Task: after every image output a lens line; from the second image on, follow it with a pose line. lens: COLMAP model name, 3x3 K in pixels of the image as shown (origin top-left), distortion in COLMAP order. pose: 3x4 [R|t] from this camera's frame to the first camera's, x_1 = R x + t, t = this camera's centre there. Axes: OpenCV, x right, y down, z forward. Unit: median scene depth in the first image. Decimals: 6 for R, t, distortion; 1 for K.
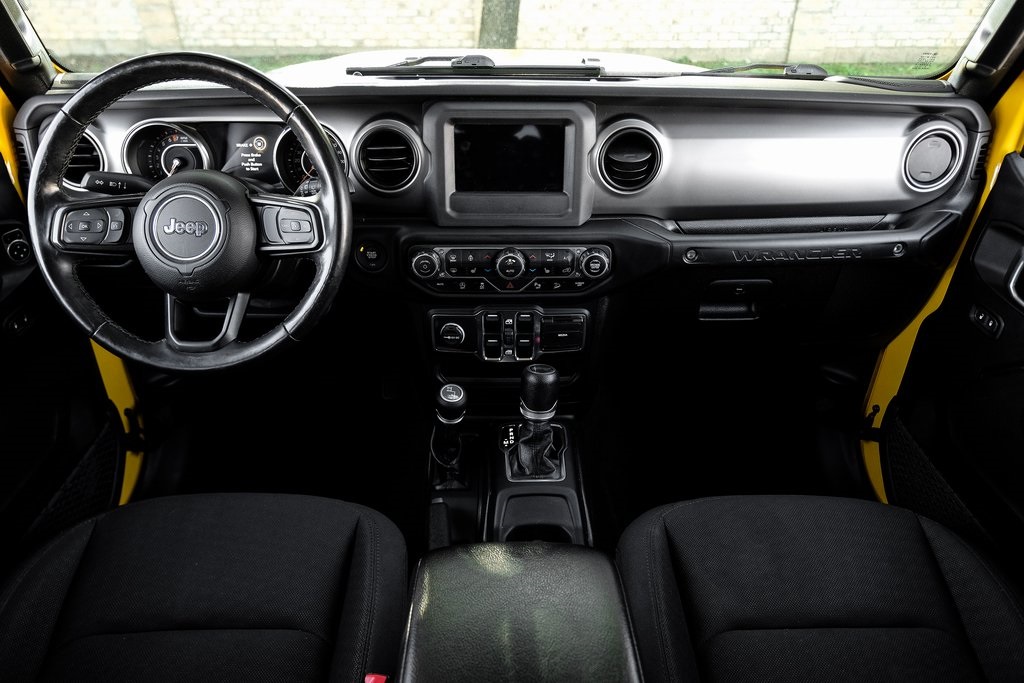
lens RADIAL K [[714.3, 0, 512.0], [0, 714.3, 341.5], [0, 0, 1]] dist [-0.023442, 0.005306]
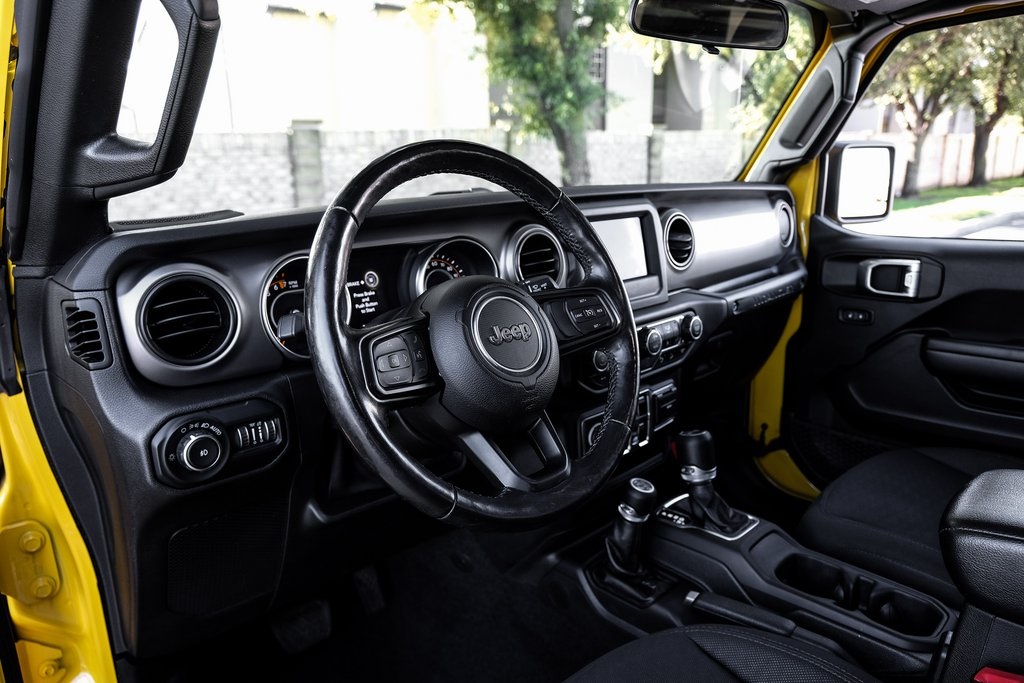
lens RADIAL K [[714.3, 0, 512.0], [0, 714.3, 341.5], [0, 0, 1]] dist [-0.023442, 0.005306]
pose [[0.721095, -0.186266, 0.667328, -0.840017], [0.383600, 0.909415, -0.160669, -0.017416], [-0.576951, 0.371845, 0.727227, 0.344403]]
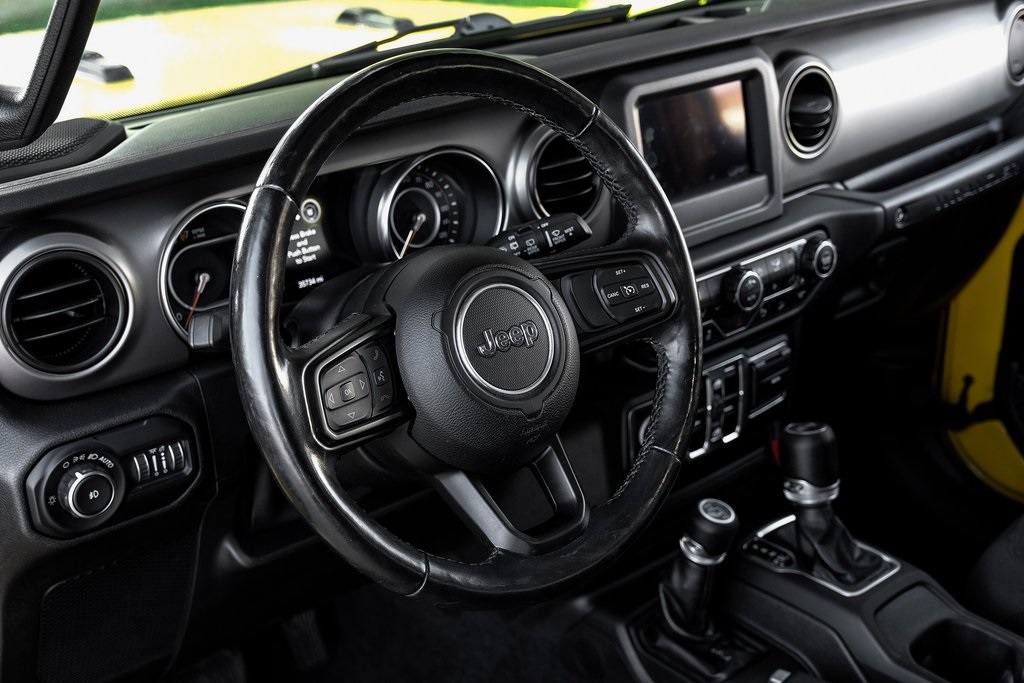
lens RADIAL K [[1410.4, 0, 497.7], [0, 1410.4, 353.5], [0, 0, 1]] dist [0.018553, 0.025837]
pose [[0.757027, -0.279166, 0.590742, -0.961092], [0.356678, 0.934096, -0.015654, -0.111794], [-0.547440, 0.222555, 0.806709, 0.069548]]
